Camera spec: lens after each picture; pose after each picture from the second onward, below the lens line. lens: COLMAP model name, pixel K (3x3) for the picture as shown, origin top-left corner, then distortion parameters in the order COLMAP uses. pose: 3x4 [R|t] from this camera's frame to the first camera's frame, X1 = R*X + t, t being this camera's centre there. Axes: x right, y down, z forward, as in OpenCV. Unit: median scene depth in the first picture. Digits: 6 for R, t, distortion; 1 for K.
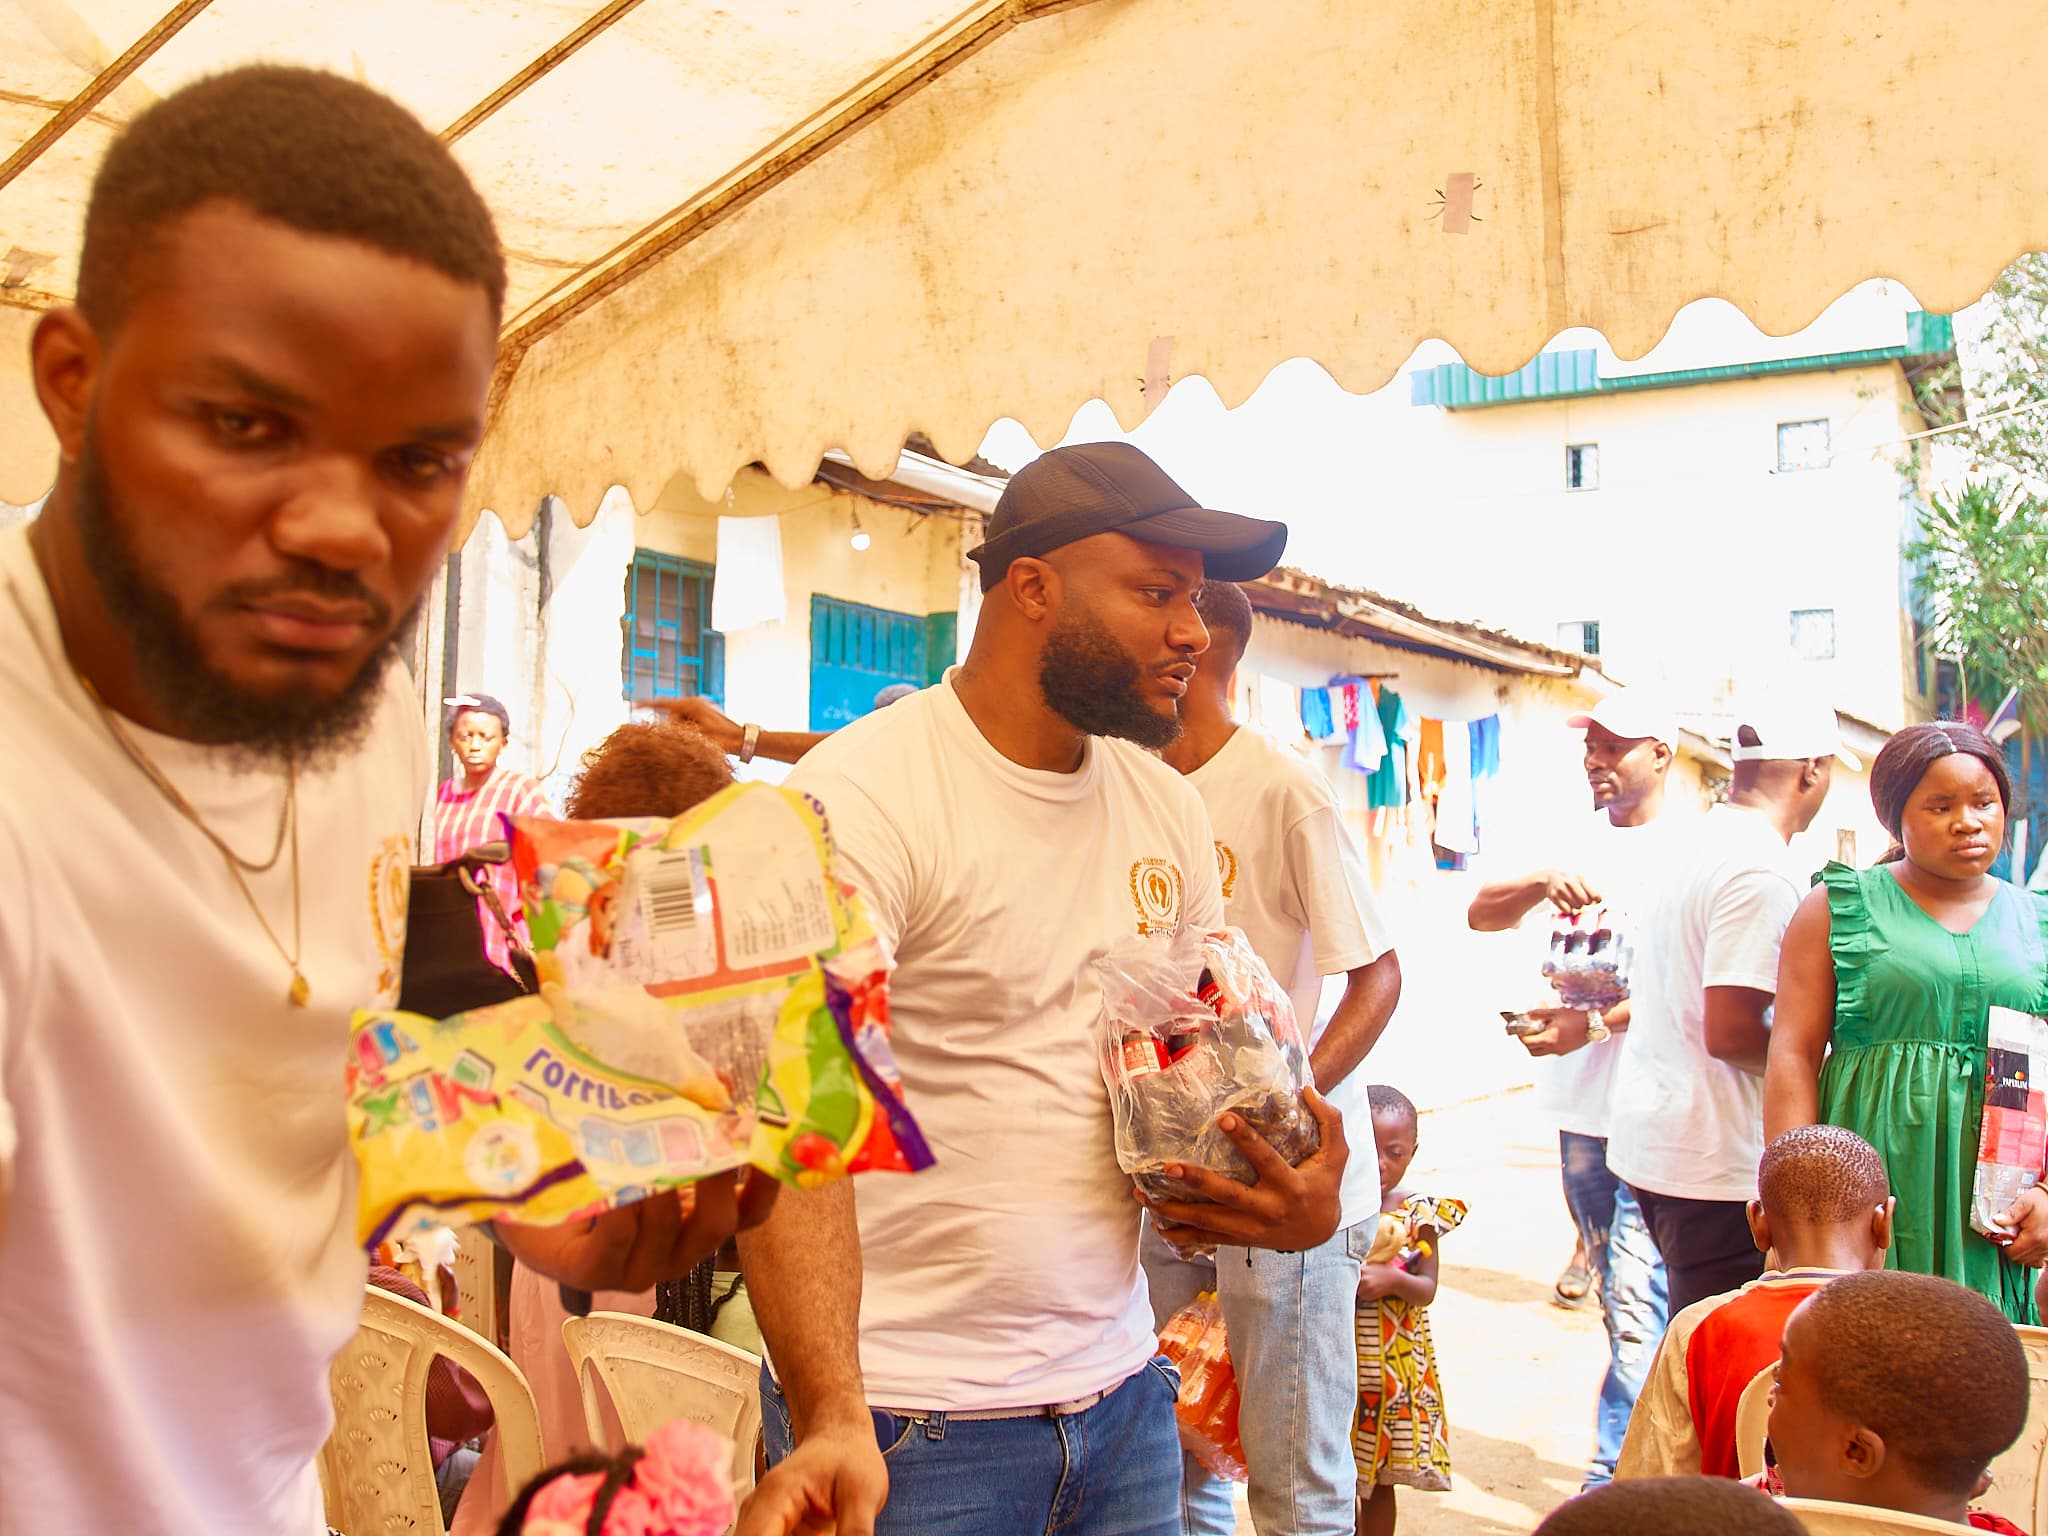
lens RADIAL K [[2375.4, 0, 1028.0], [0, 2375.4, 734.3], [0, 0, 1]] dist [-0.025069, 0.016758]
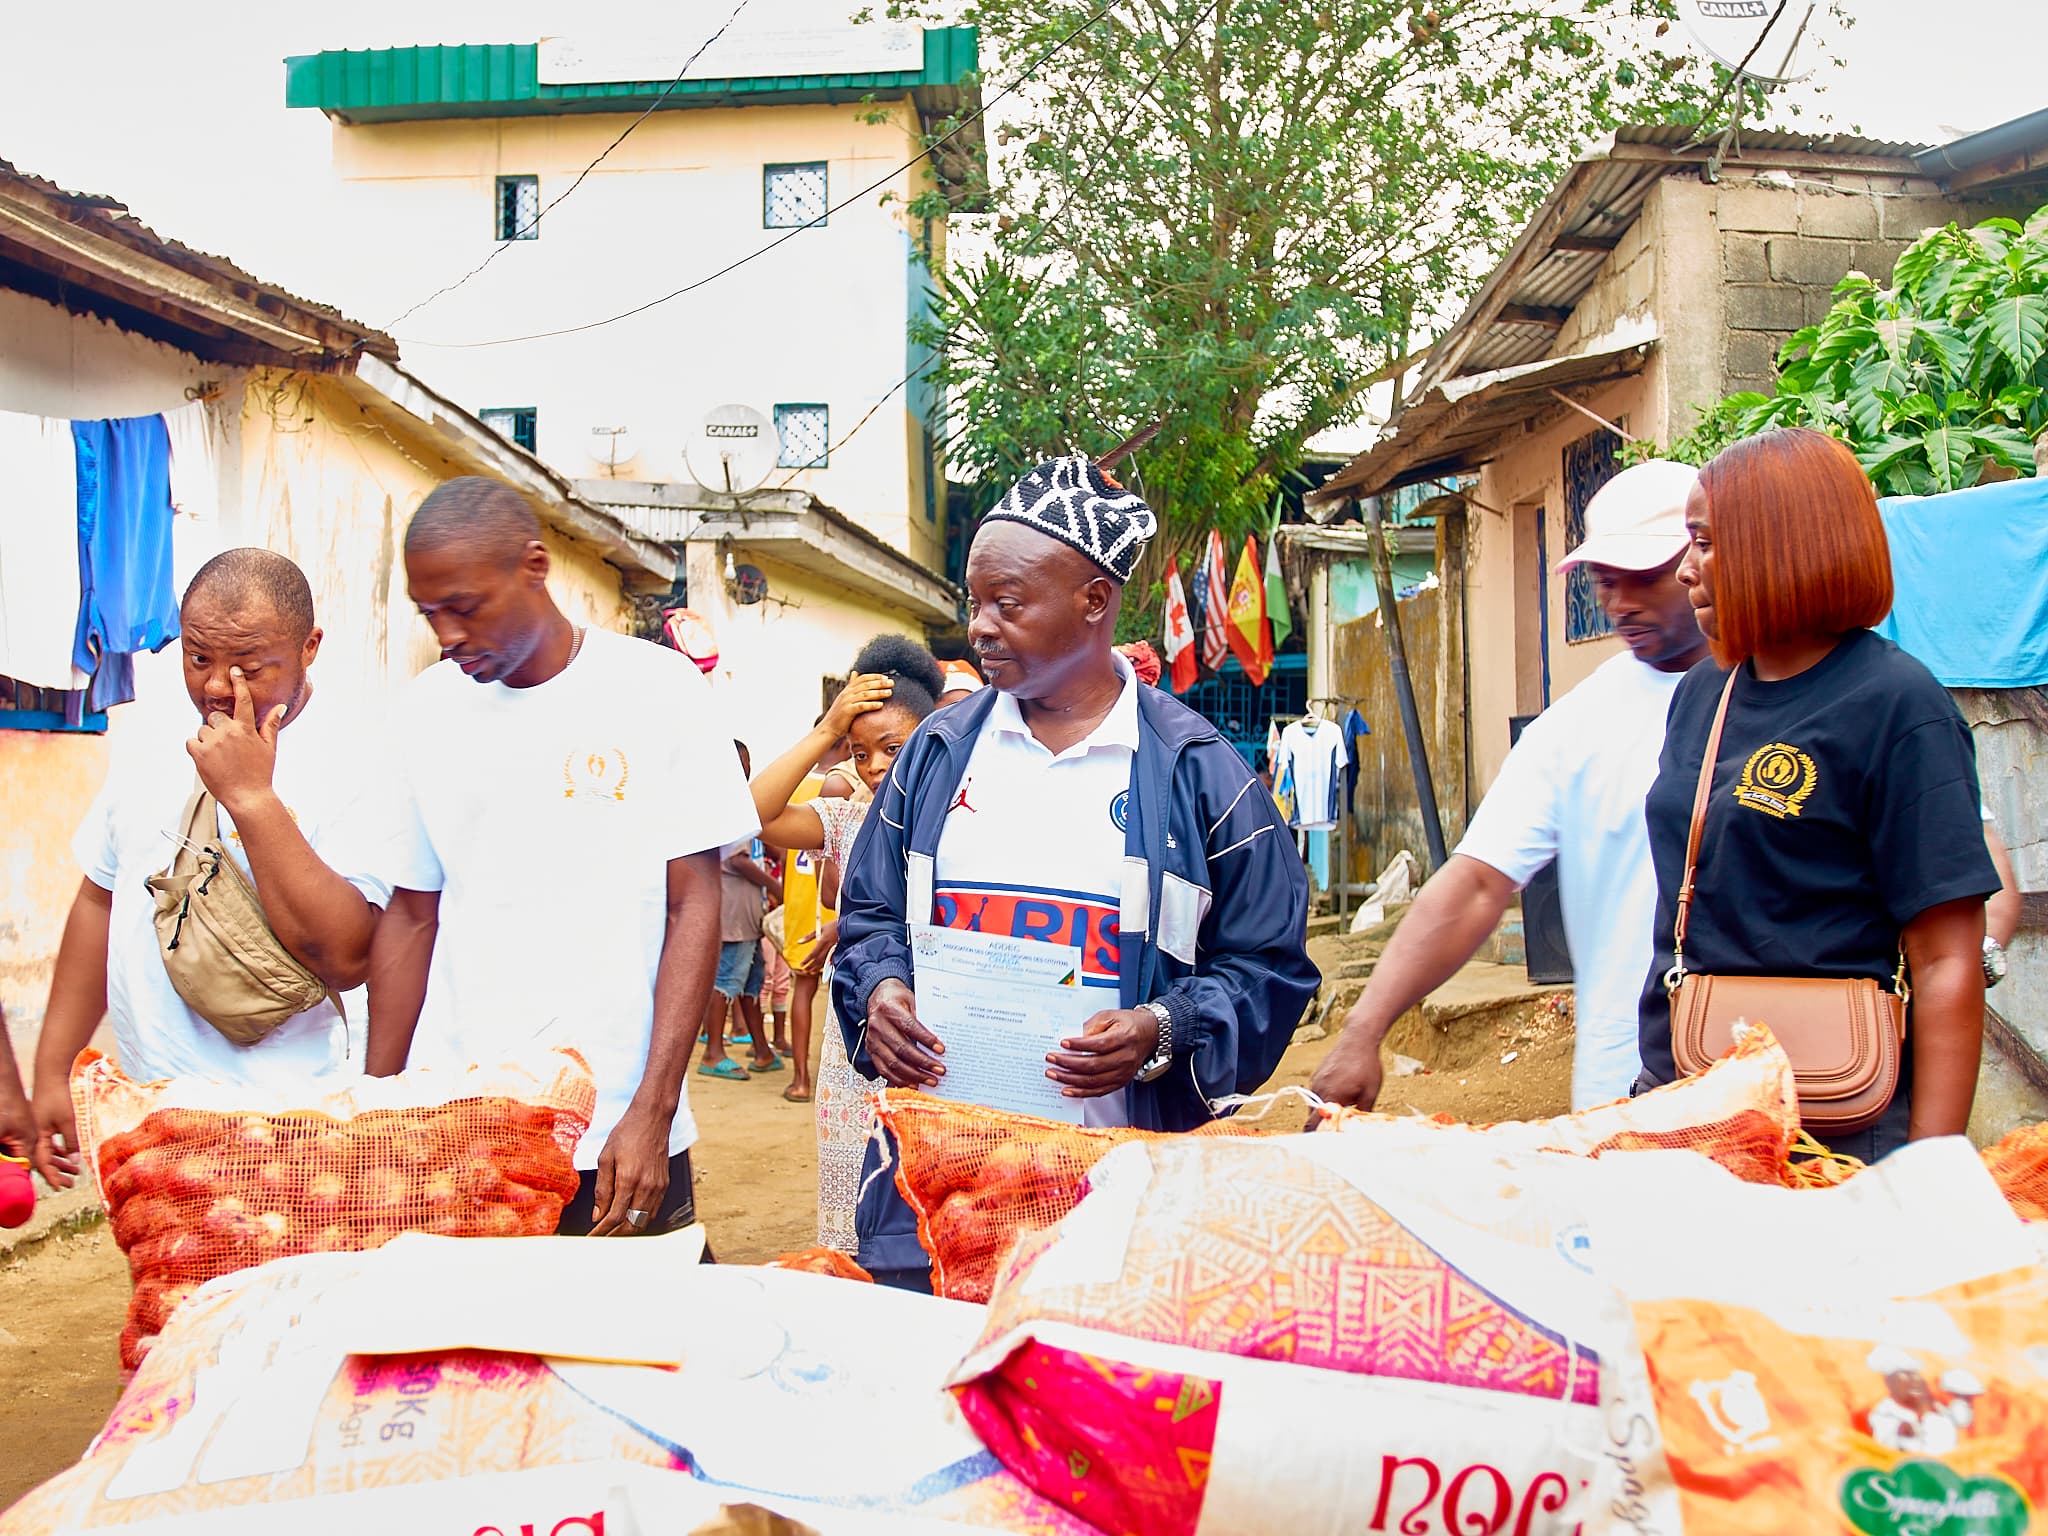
lens RADIAL K [[2296.7, 0, 1009.4], [0, 2296.7, 768.4], [0, 0, 1]] dist [-0.086563, 0.077411]
pose [[0.920162, -0.006638, 0.391482, 0.177704], [-0.020548, 0.997660, 0.065213, 0.030518], [-0.390999, -0.068050, 0.917872, 0.495441]]
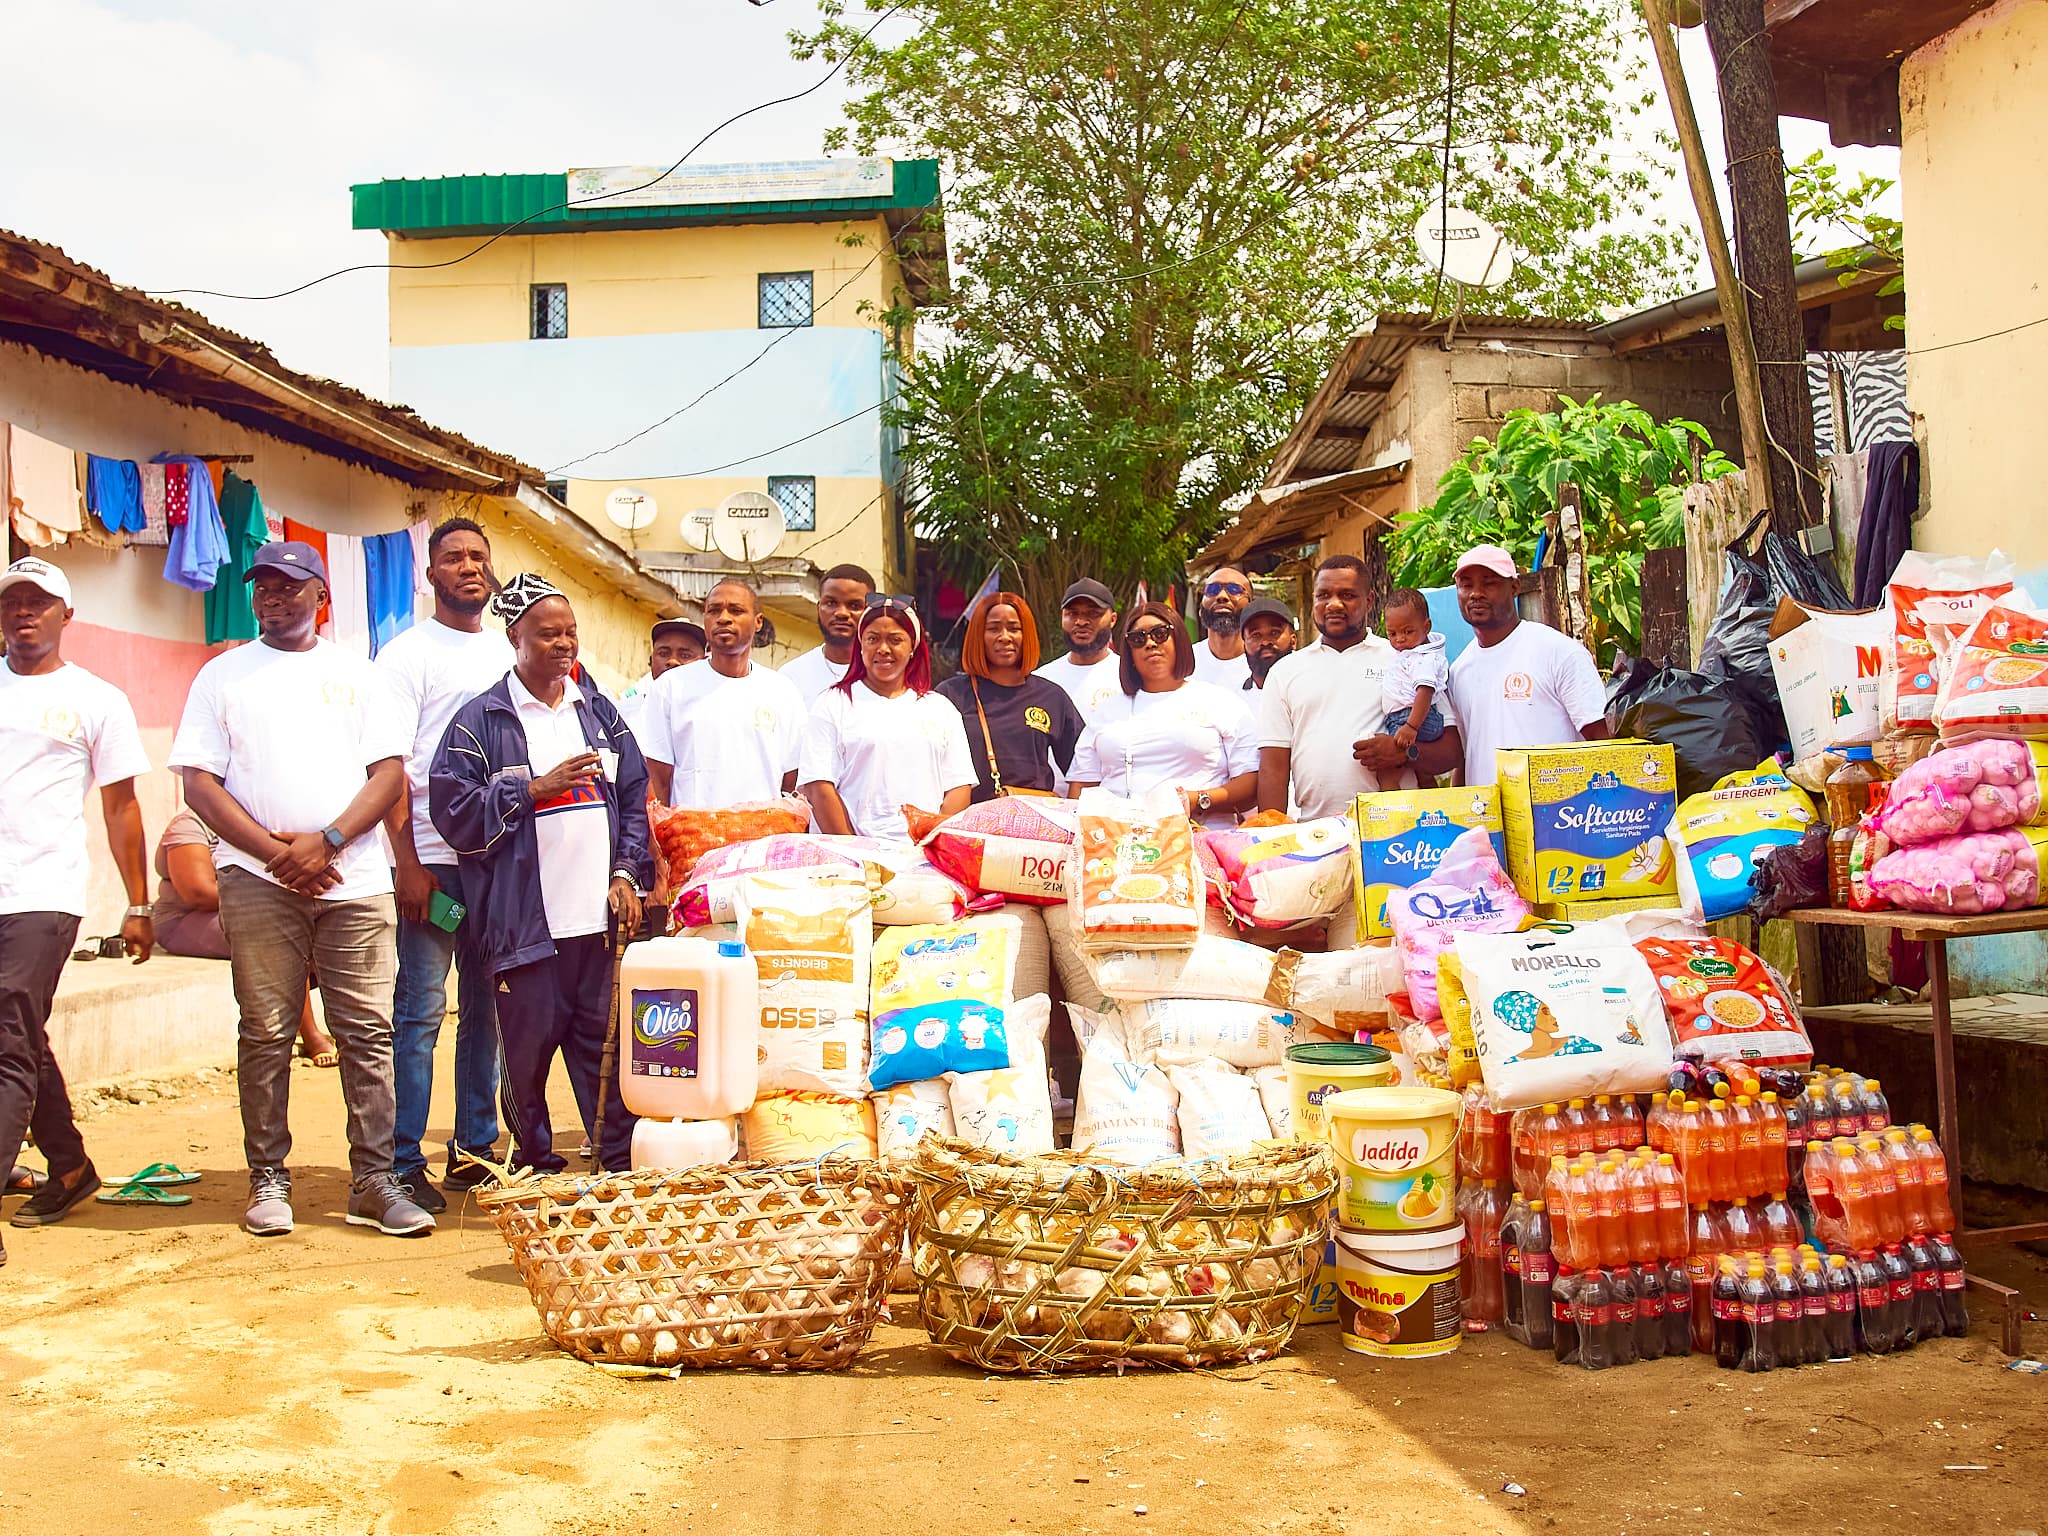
lens RADIAL K [[2334.7, 0, 1035.7], [0, 2334.7, 766.2], [0, 0, 1]] dist [-0.089056, 0.084444]
pose [[0.910661, -0.007984, 0.413078, 0.074167], [-0.012613, 0.998810, 0.047112, 0.029617], [-0.412962, -0.048113, 0.909476, 0.233275]]
